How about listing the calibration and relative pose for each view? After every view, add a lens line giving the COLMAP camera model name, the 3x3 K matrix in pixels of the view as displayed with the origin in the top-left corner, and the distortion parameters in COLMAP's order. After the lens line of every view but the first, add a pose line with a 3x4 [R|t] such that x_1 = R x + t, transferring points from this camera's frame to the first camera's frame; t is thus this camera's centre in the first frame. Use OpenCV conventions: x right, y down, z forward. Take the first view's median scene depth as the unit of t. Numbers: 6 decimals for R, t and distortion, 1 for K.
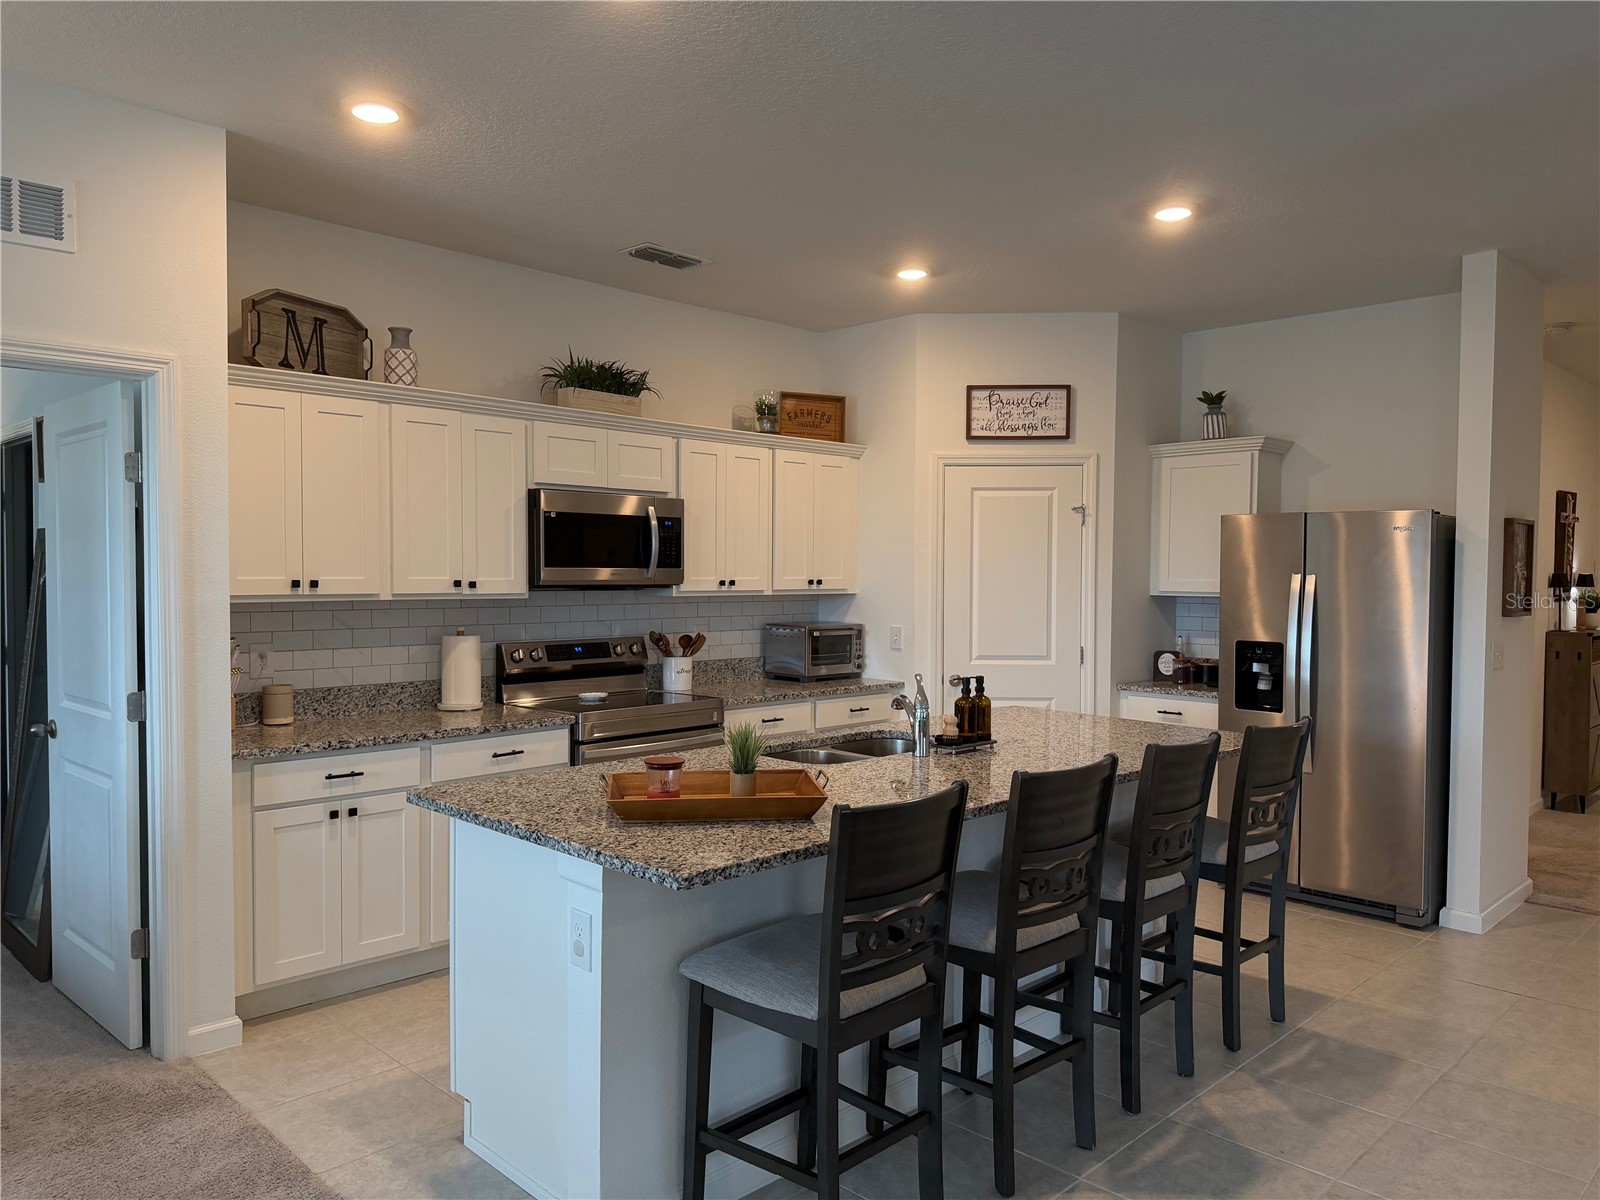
lens RADIAL K [[1117.3, 0, 810.9], [0, 1117.3, 626.7], [0, 0, 1]] dist [0.067955, -0.080154]
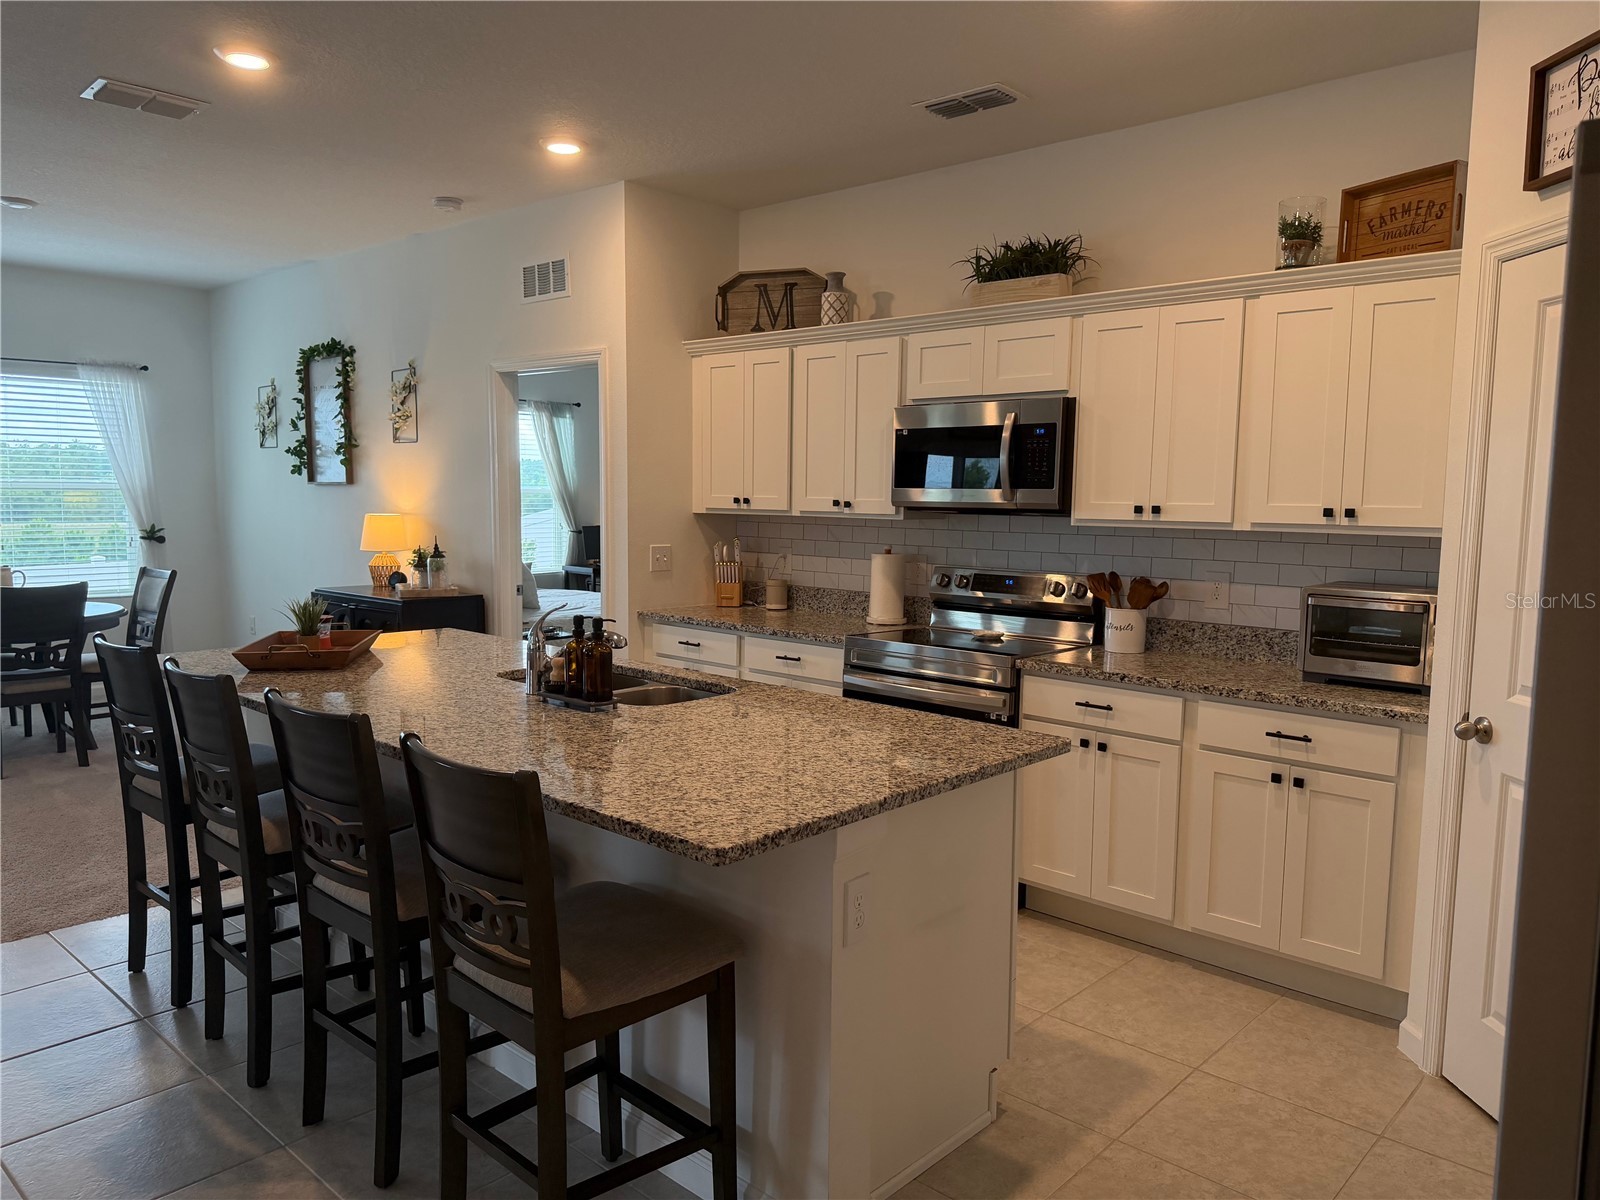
lens RADIAL K [[1117.3, 0, 804.1], [0, 1117.3, 625.8], [0, 0, 1]] dist [0.067955, -0.080154]
pose [[0.040241, 0.115649, -0.992475, 0.686404], [-0.062945, 0.991600, 0.112995, -0.036184], [0.997205, 0.057925, 0.047183, 0.823093]]
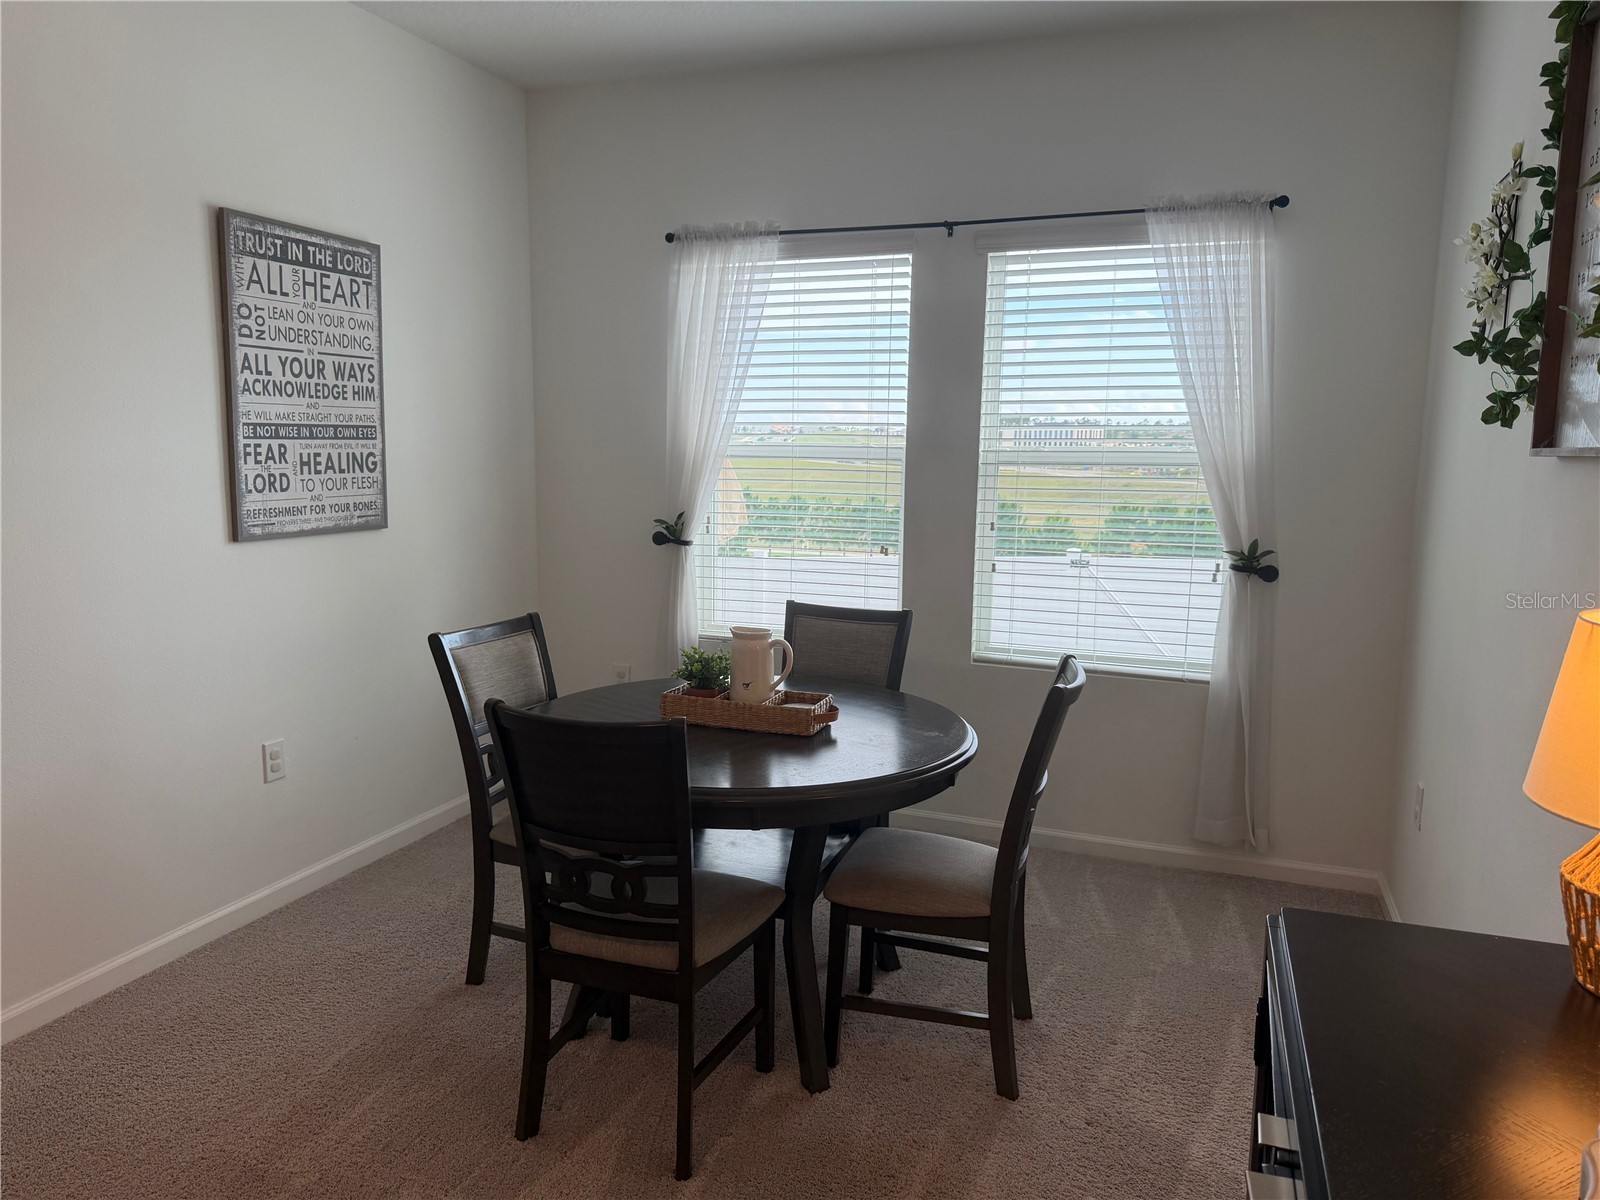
lens RADIAL K [[1117.3, 0, 798.6], [0, 1117.3, 595.7], [0, 0, 1]] dist [0.067955, -0.080154]
pose [[-0.911672, 0.034150, -0.409496, -0.356604], [-0.044211, 0.982604, 0.180372, -0.025986], [0.408532, 0.182545, -0.894303, 0.531826]]
